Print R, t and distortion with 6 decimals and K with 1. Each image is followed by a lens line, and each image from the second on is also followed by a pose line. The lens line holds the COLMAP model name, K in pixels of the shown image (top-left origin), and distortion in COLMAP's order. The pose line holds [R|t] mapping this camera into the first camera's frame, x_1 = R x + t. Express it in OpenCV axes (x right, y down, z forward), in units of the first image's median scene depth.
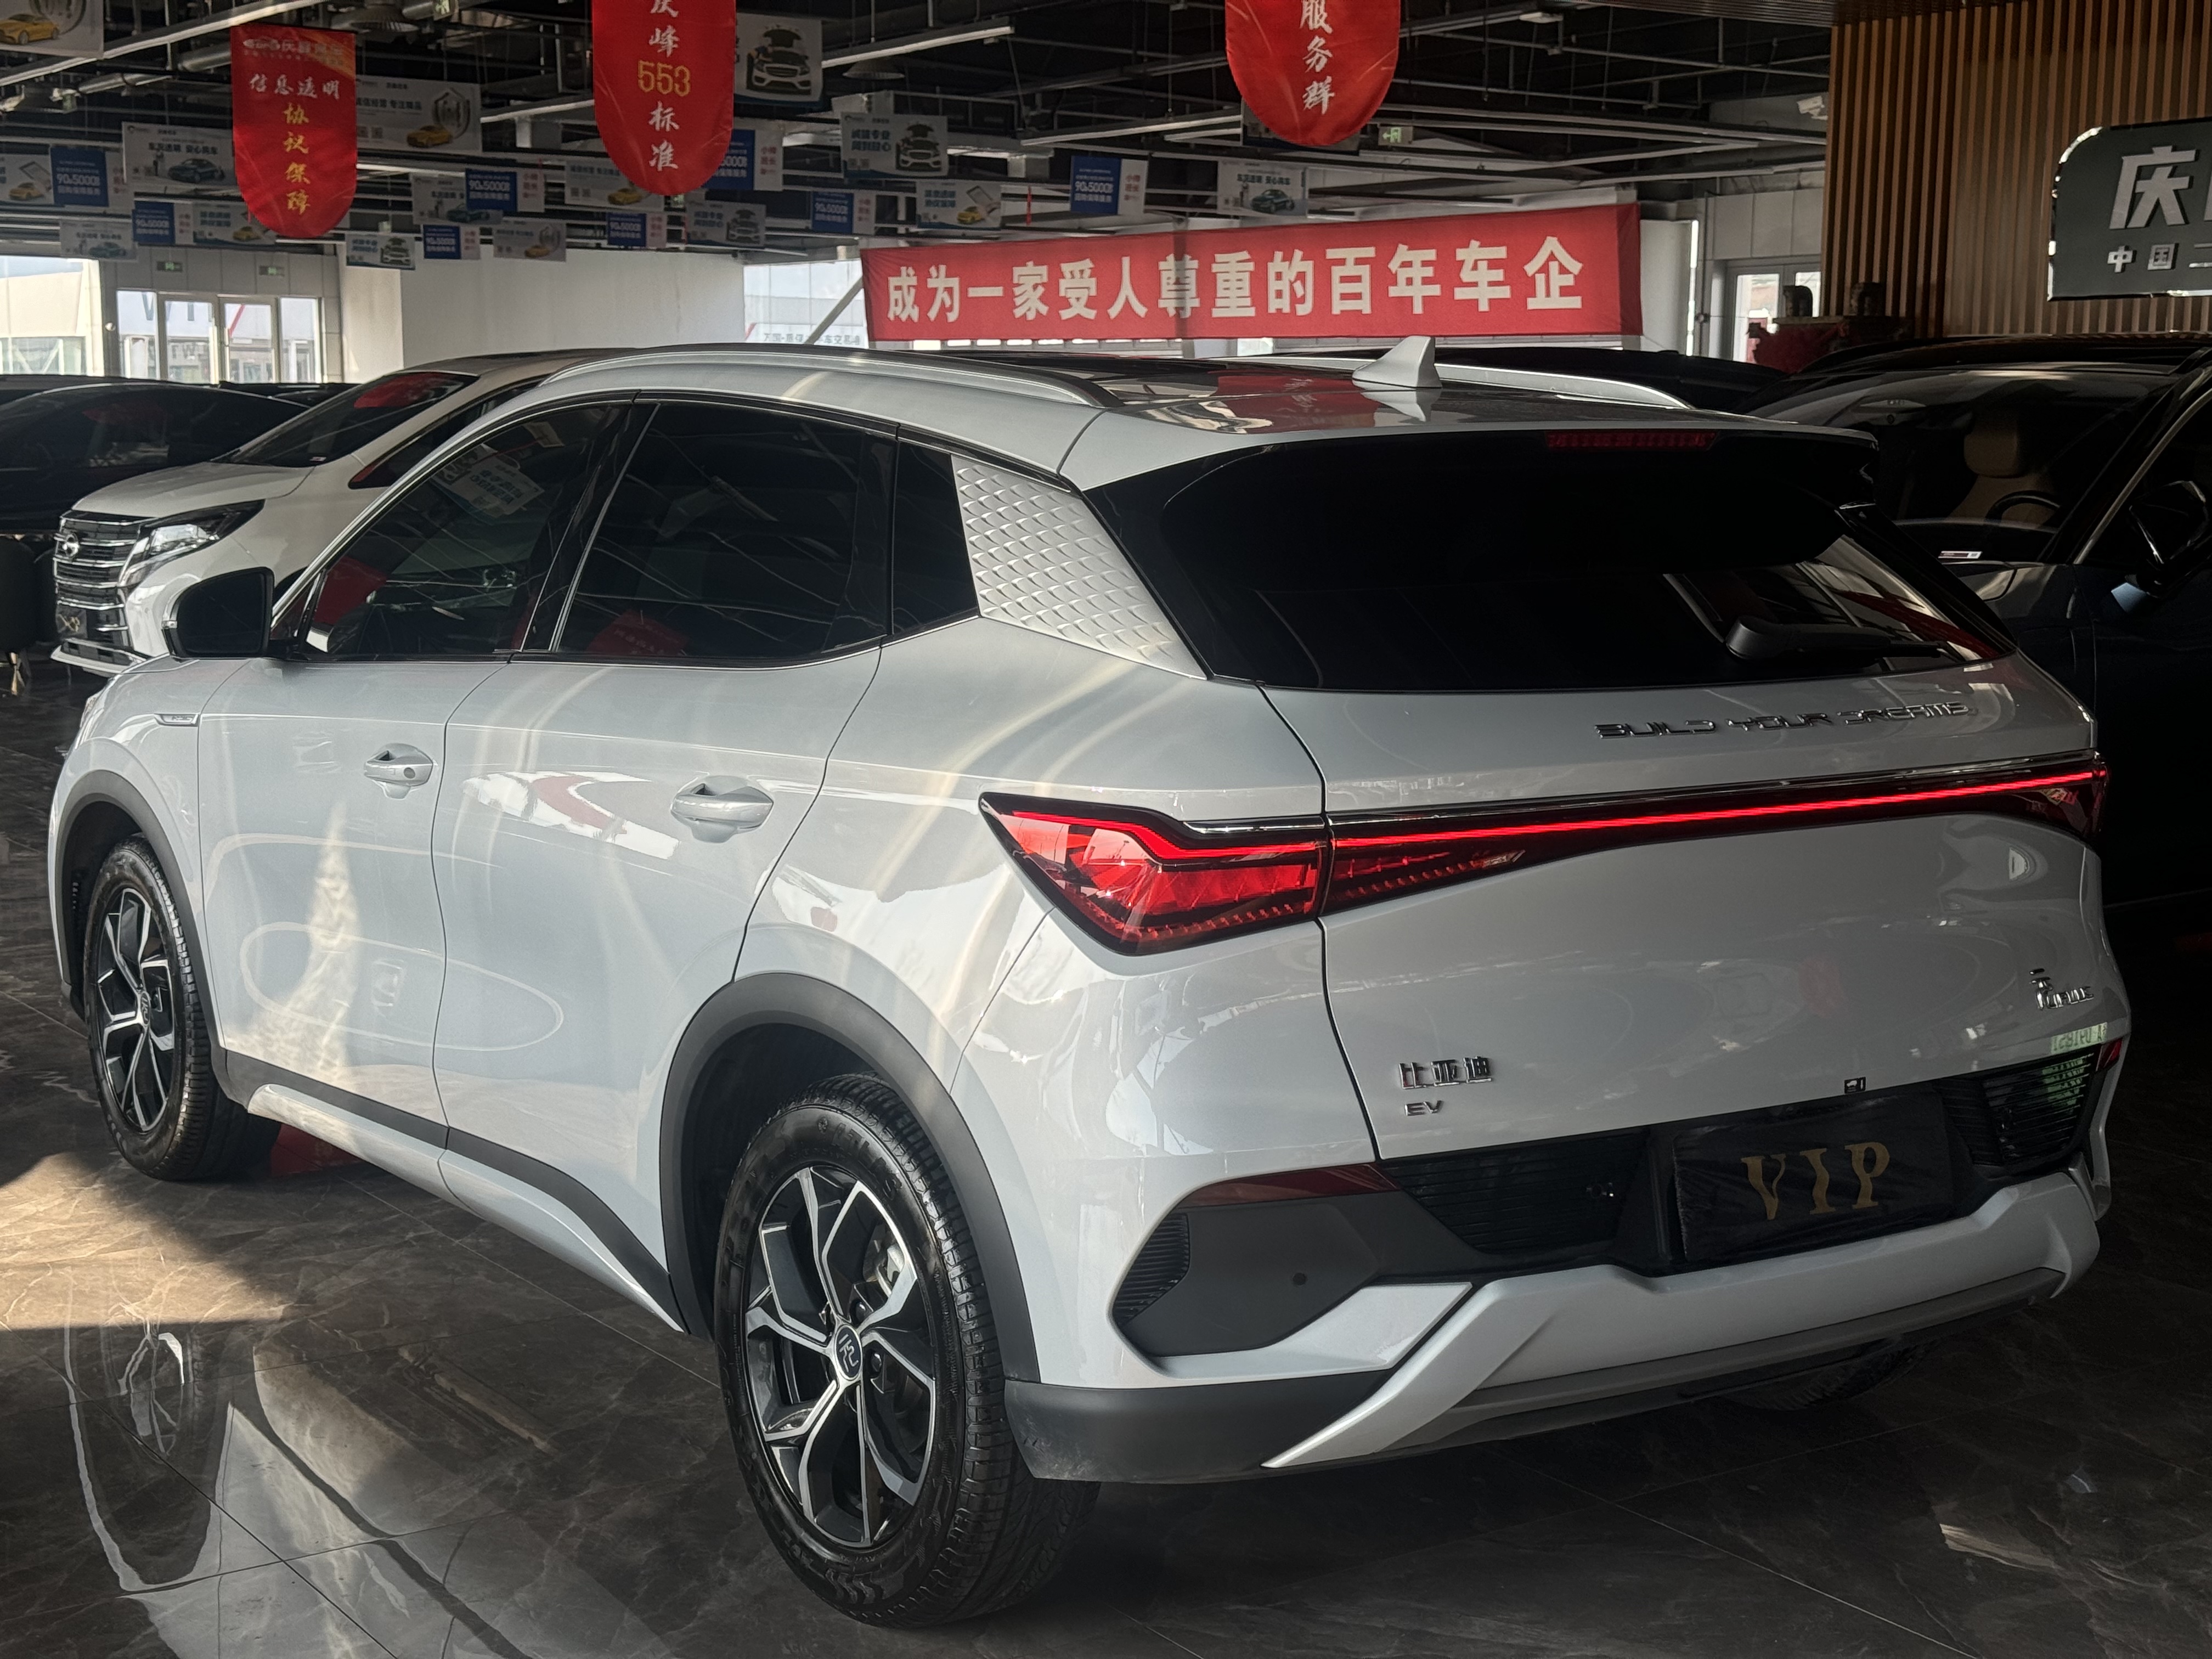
lens RADIAL K [[3066.4, 0, 1106.4], [0, 3066.4, 832.3], [0, 0, 1]] dist [0.058379, 0.000000]
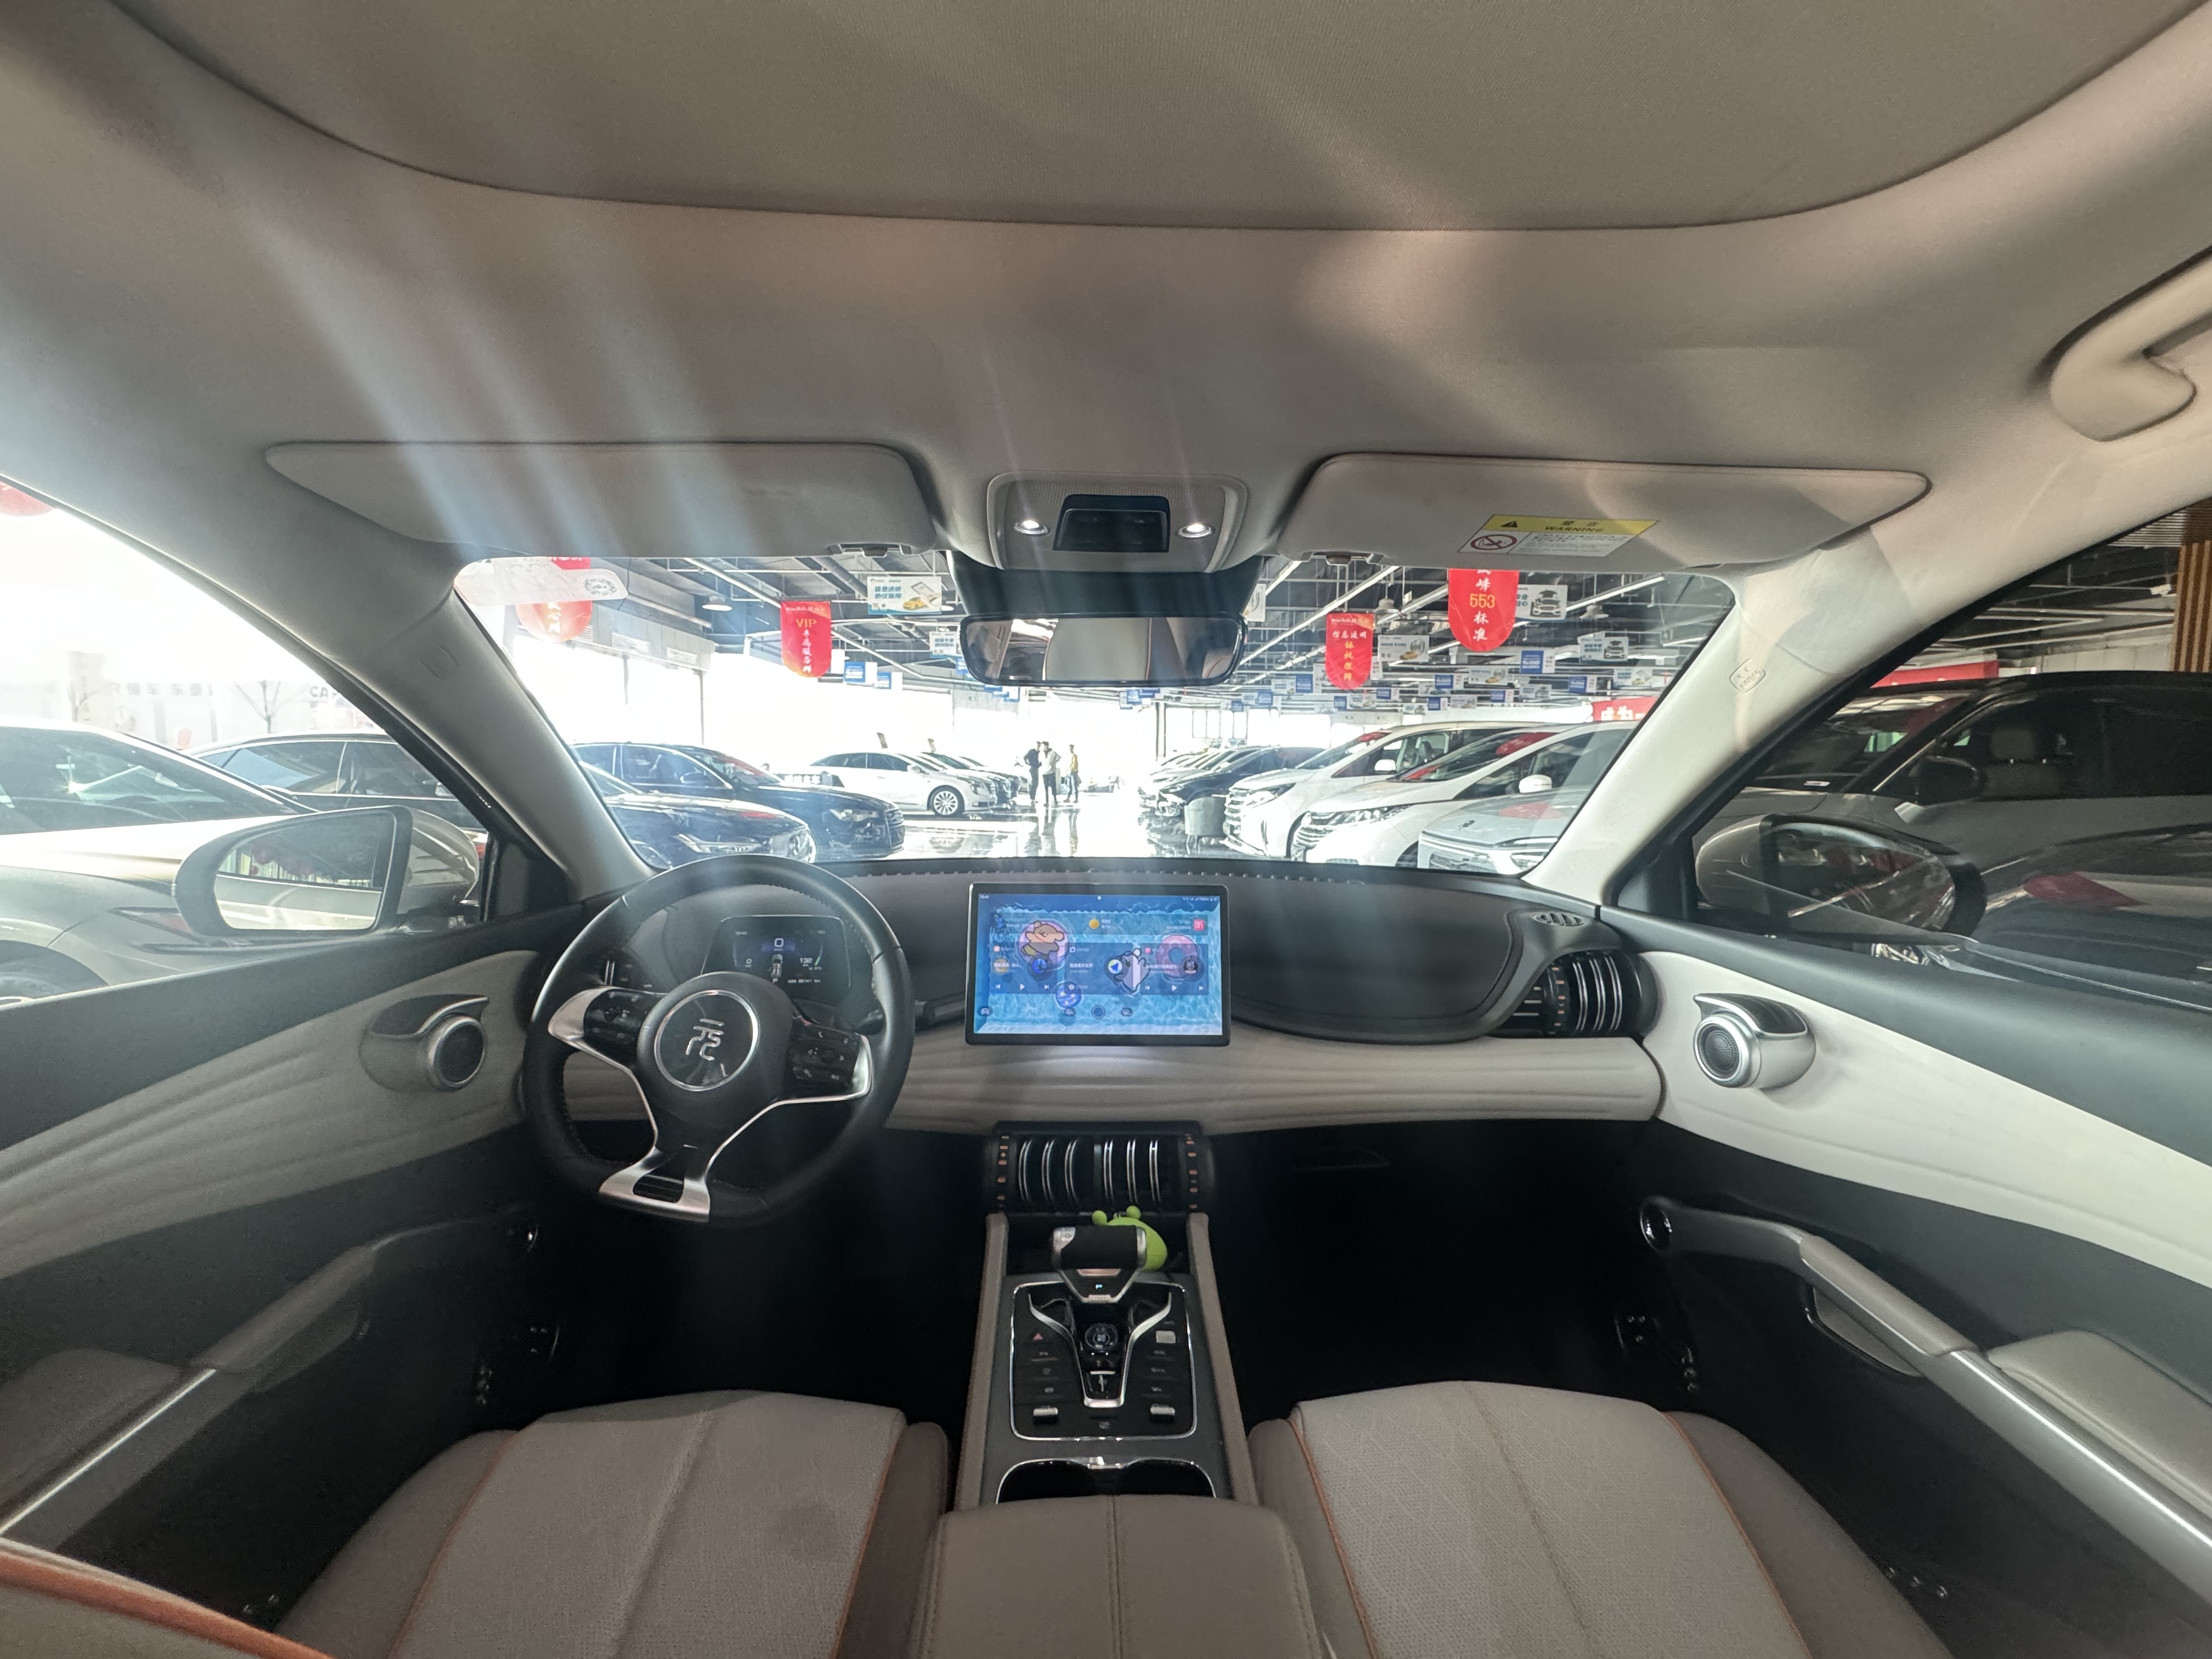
lens RADIAL K [[876.3, 0, 1099.6], [0, 876.3, 826.6], [0, 0, 1]] dist [0.003802, 0.000239]
pose [[0.830654, 0.037933, -0.555495, -0.006484], [-0.074067, 0.996338, -0.042718, -0.016357], [0.551840, 0.076628, 0.830422, 0.175749]]
